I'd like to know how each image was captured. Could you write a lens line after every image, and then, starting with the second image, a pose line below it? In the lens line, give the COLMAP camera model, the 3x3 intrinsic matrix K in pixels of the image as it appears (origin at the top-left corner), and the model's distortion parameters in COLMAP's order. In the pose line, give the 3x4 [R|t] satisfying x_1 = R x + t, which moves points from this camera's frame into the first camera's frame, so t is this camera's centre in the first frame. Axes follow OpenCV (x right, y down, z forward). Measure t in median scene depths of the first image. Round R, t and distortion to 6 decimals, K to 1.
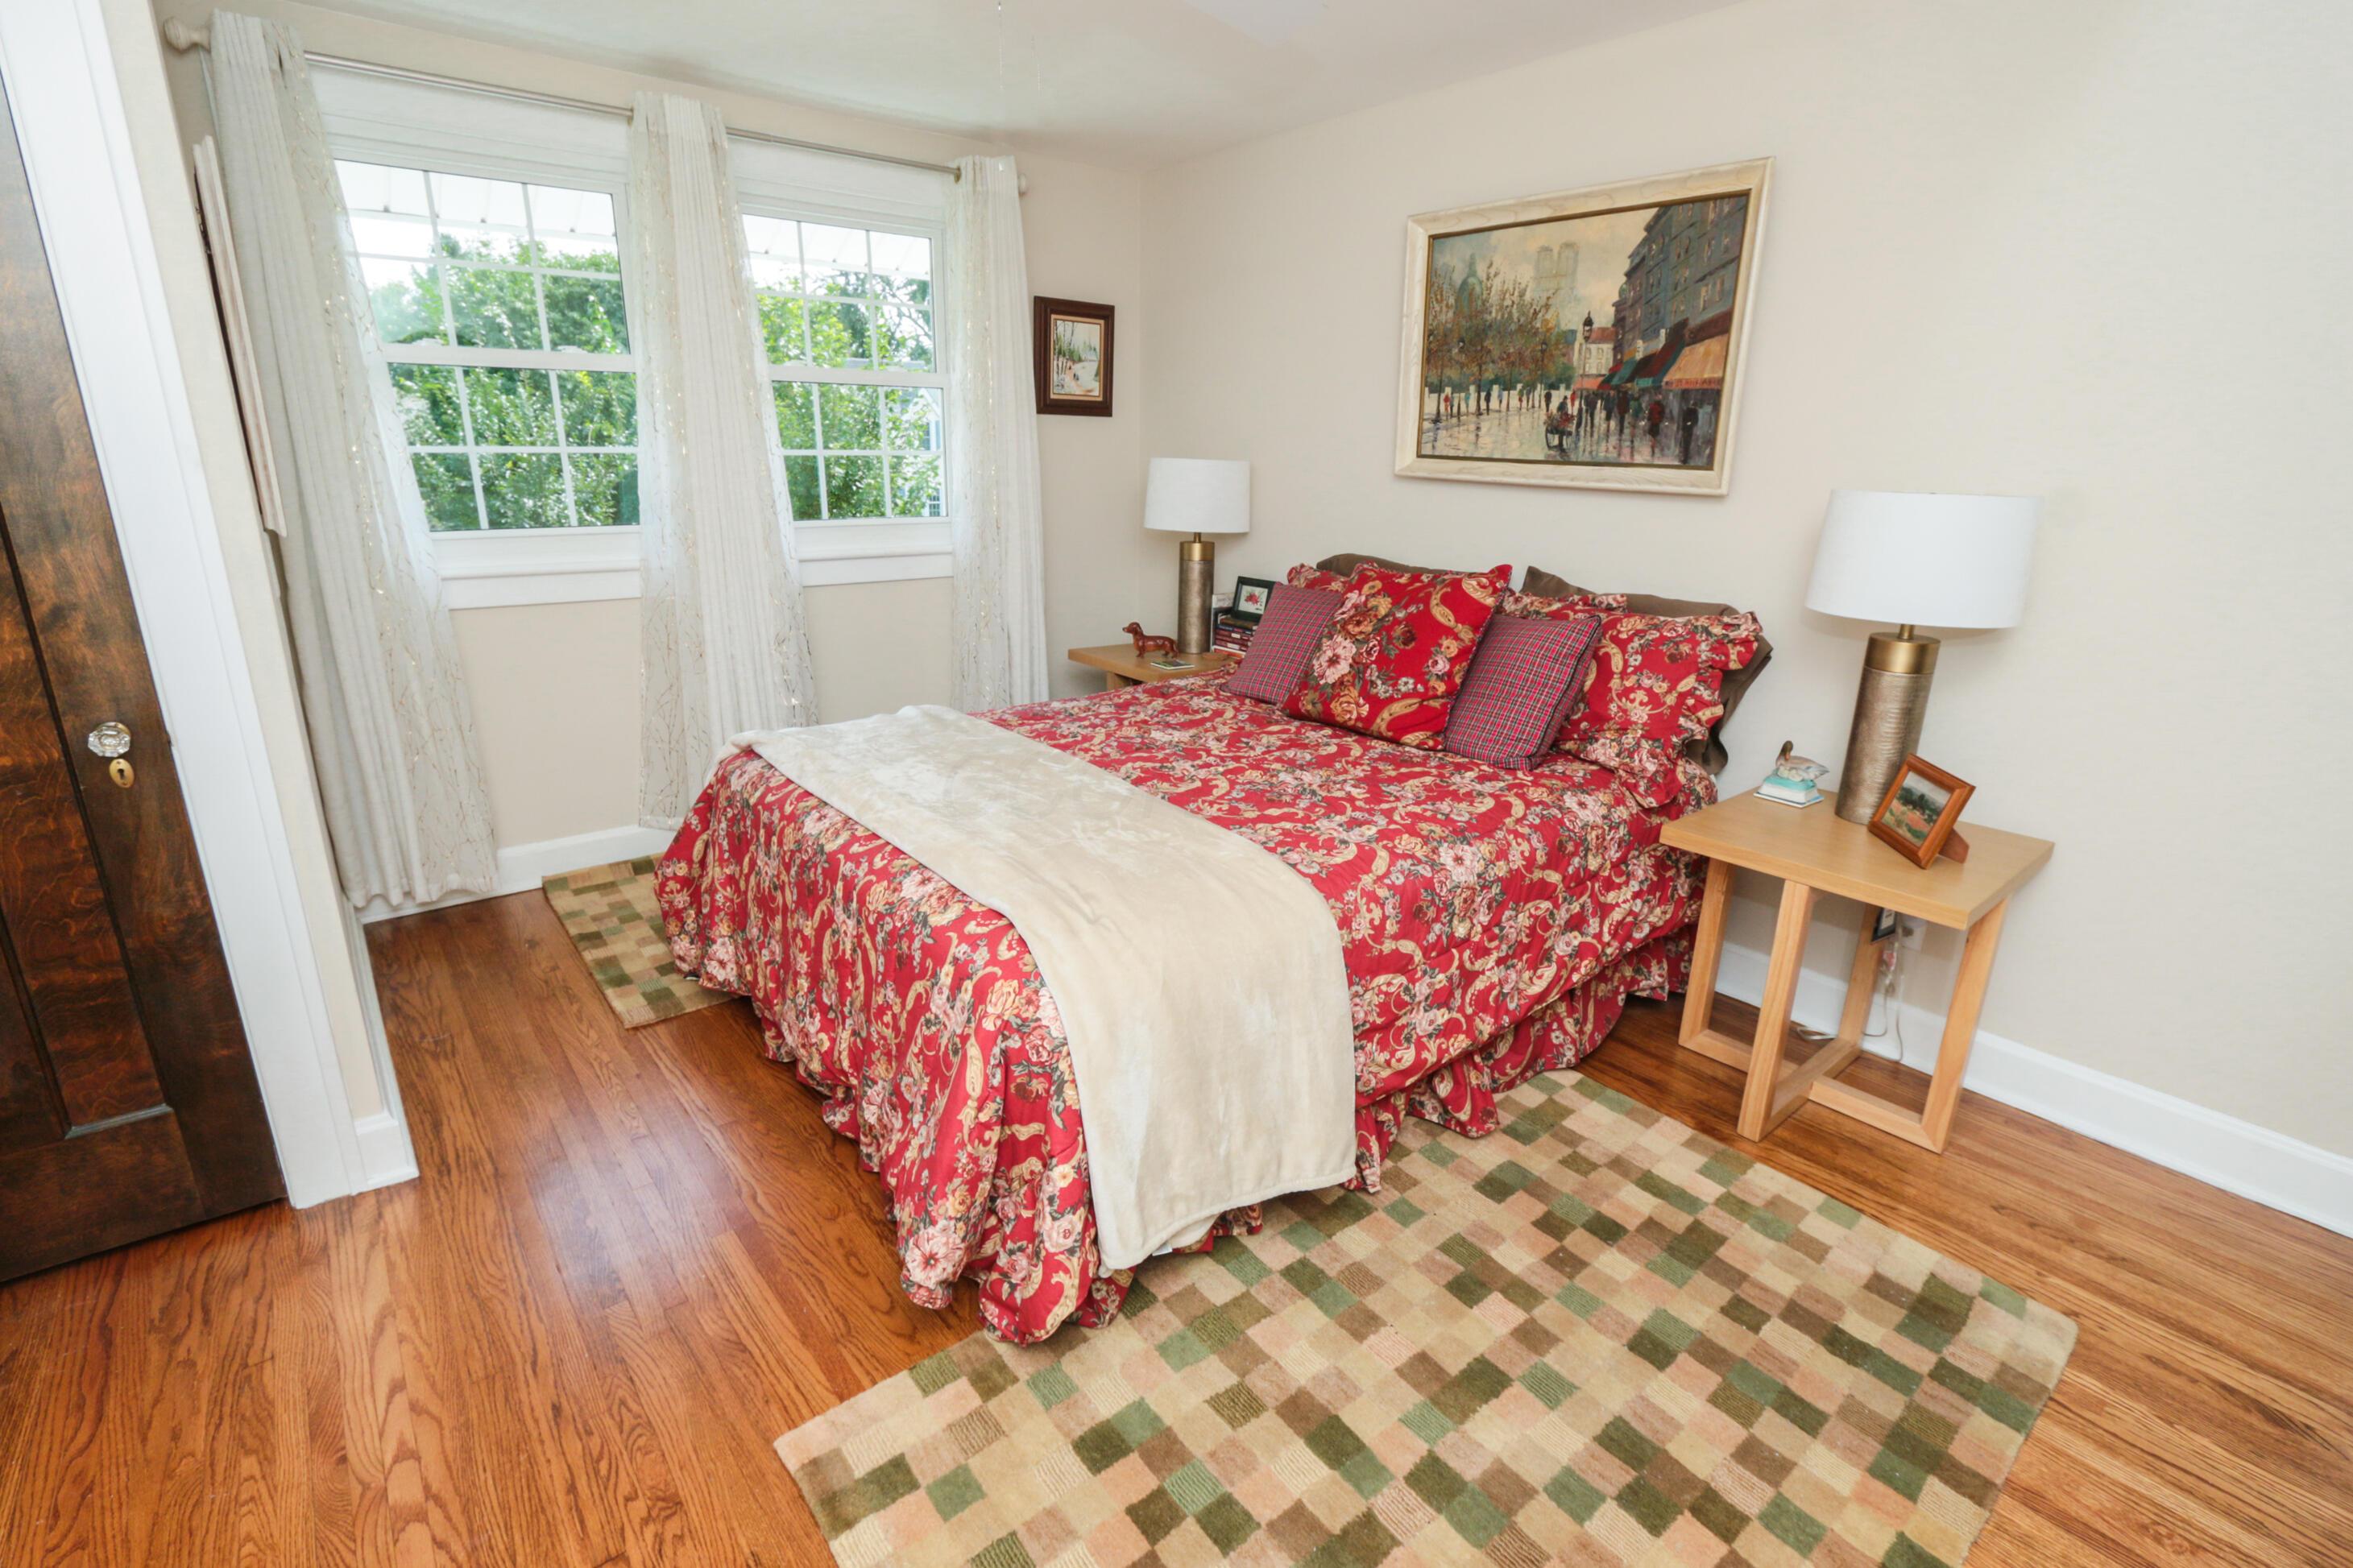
lens RADIAL K [[1105.1, 0, 1178.8], [0, 1105.1, 776.6], [0, 0, 1]] dist [-0.016990, 0.000552]
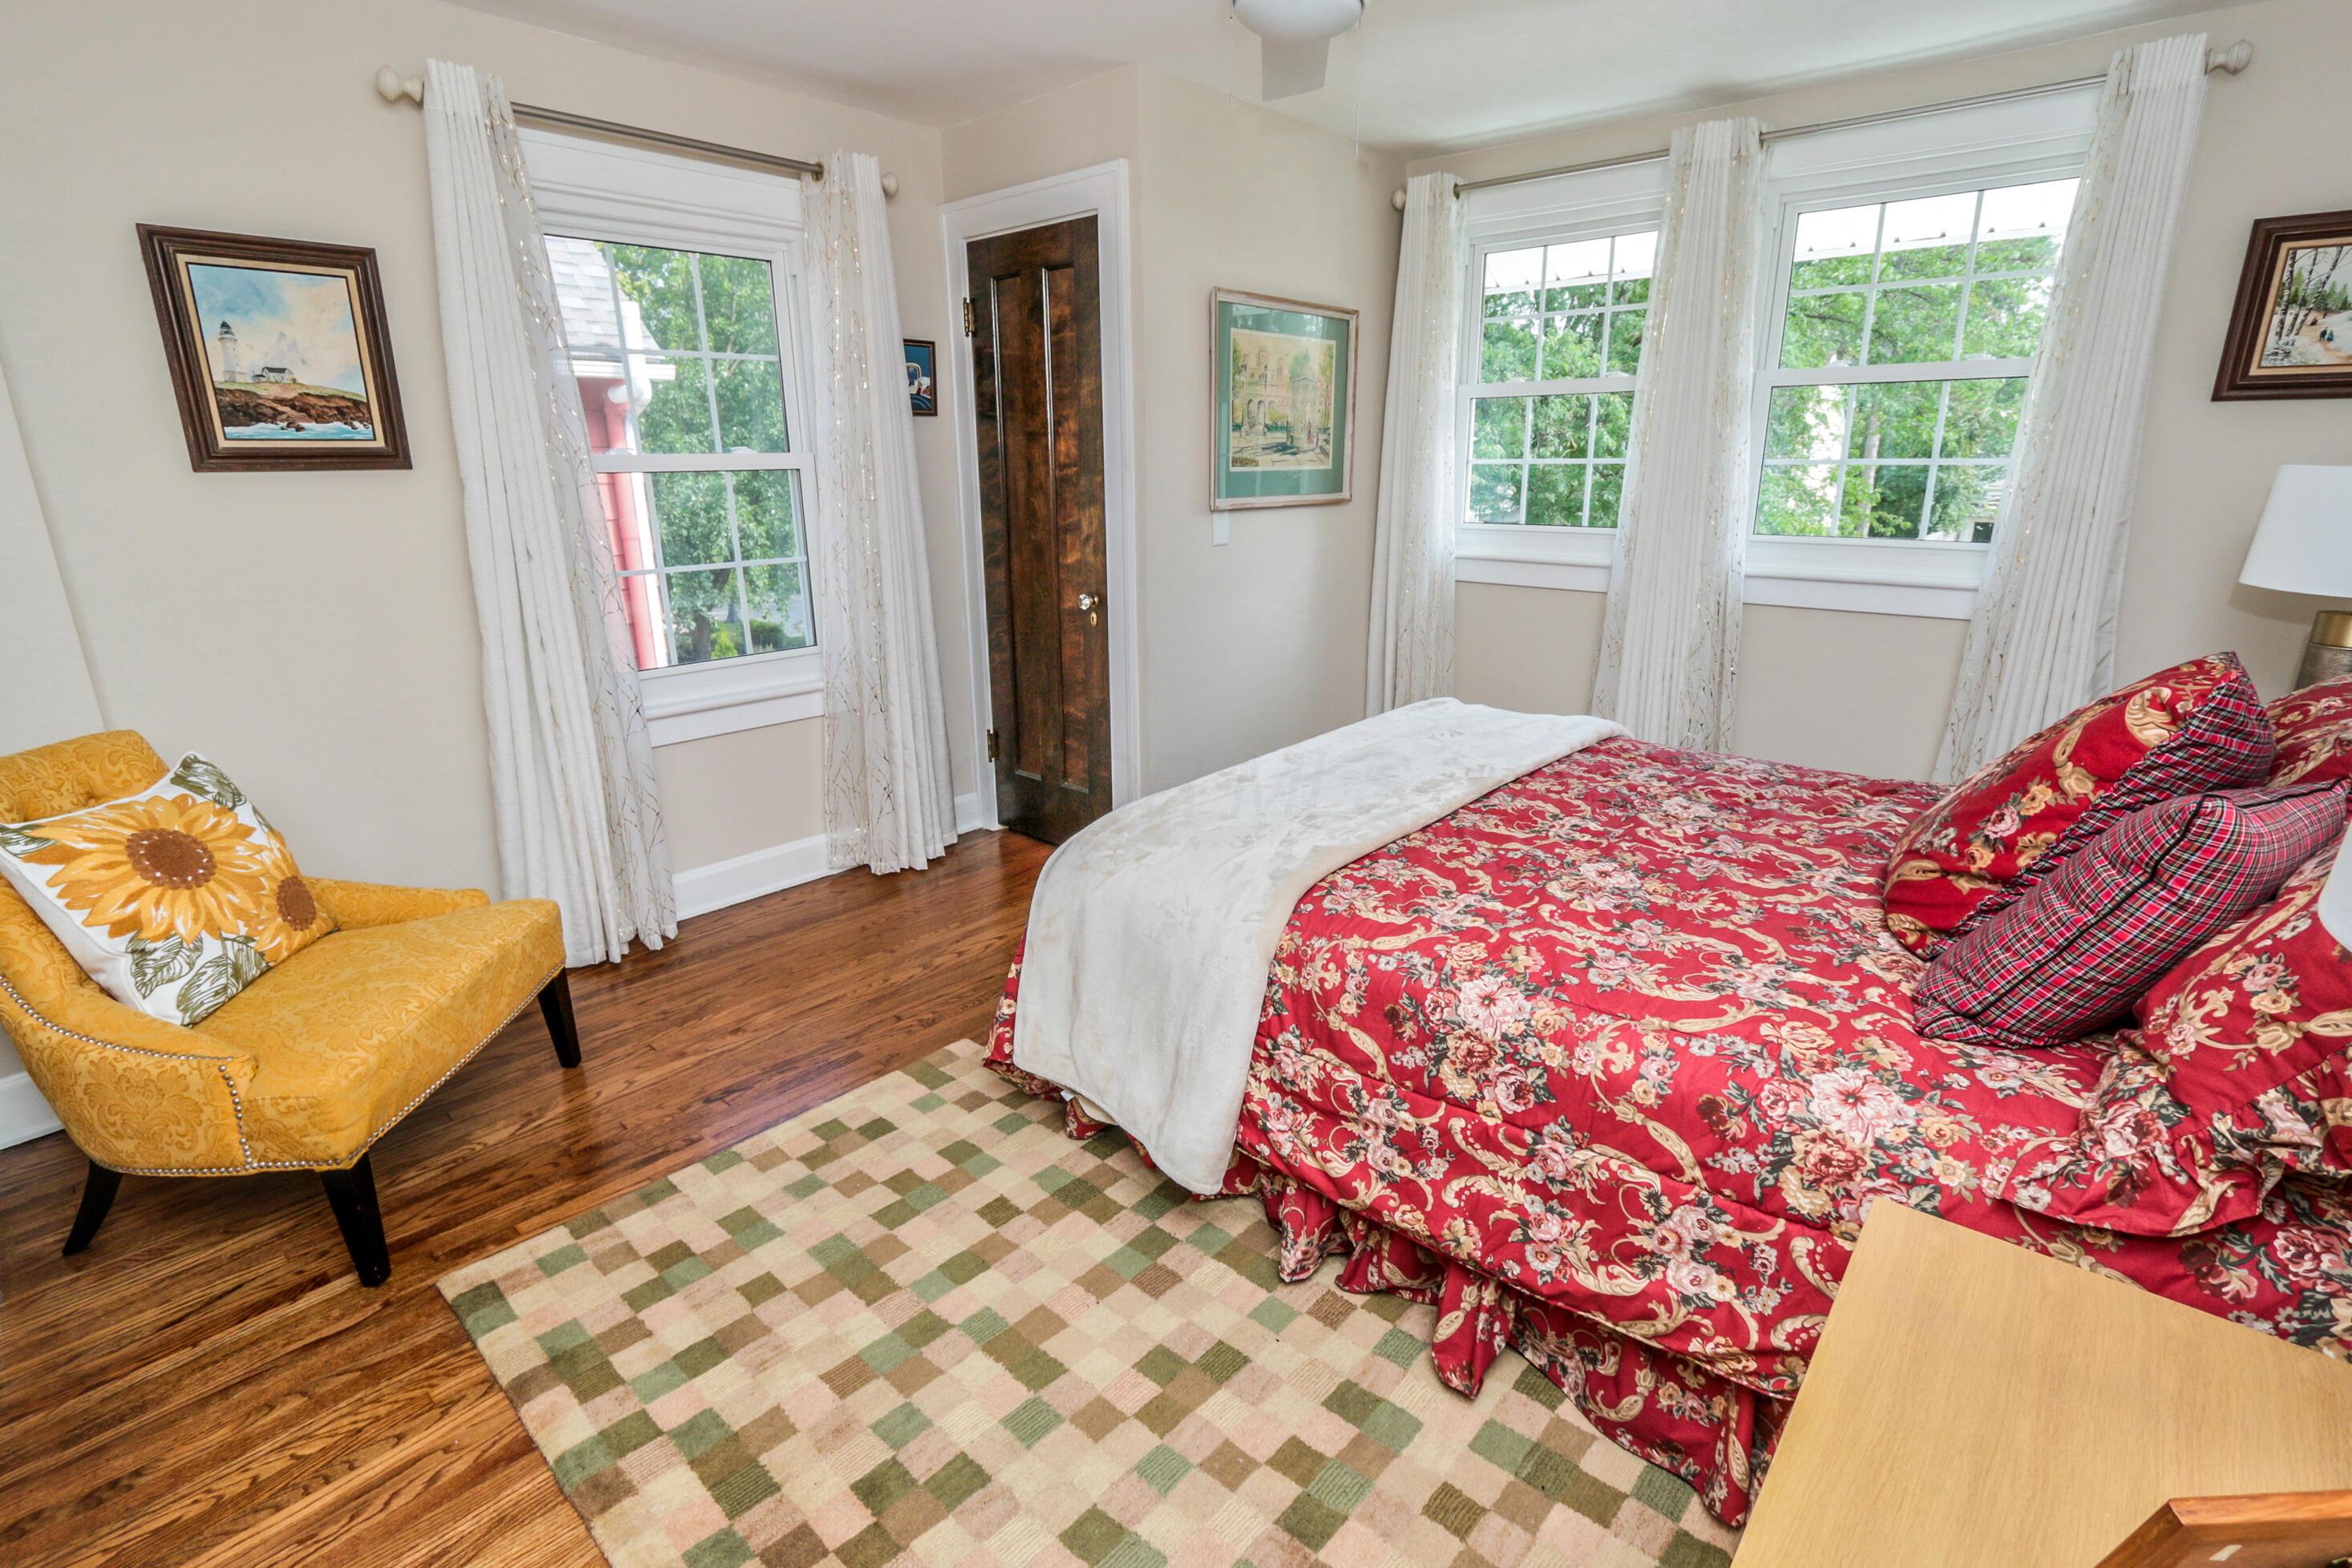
lens RADIAL K [[1104.8, 0, 1178.3], [0, 1104.8, 776.6], [0, 0, 1]] dist [-0.016990, 0.000552]
pose [[0.149829, 0.250935, -0.956338, 0.829384], [-0.271582, 0.940496, 0.204230, -0.146328], [0.950681, 0.229124, 0.209064, 0.585631]]
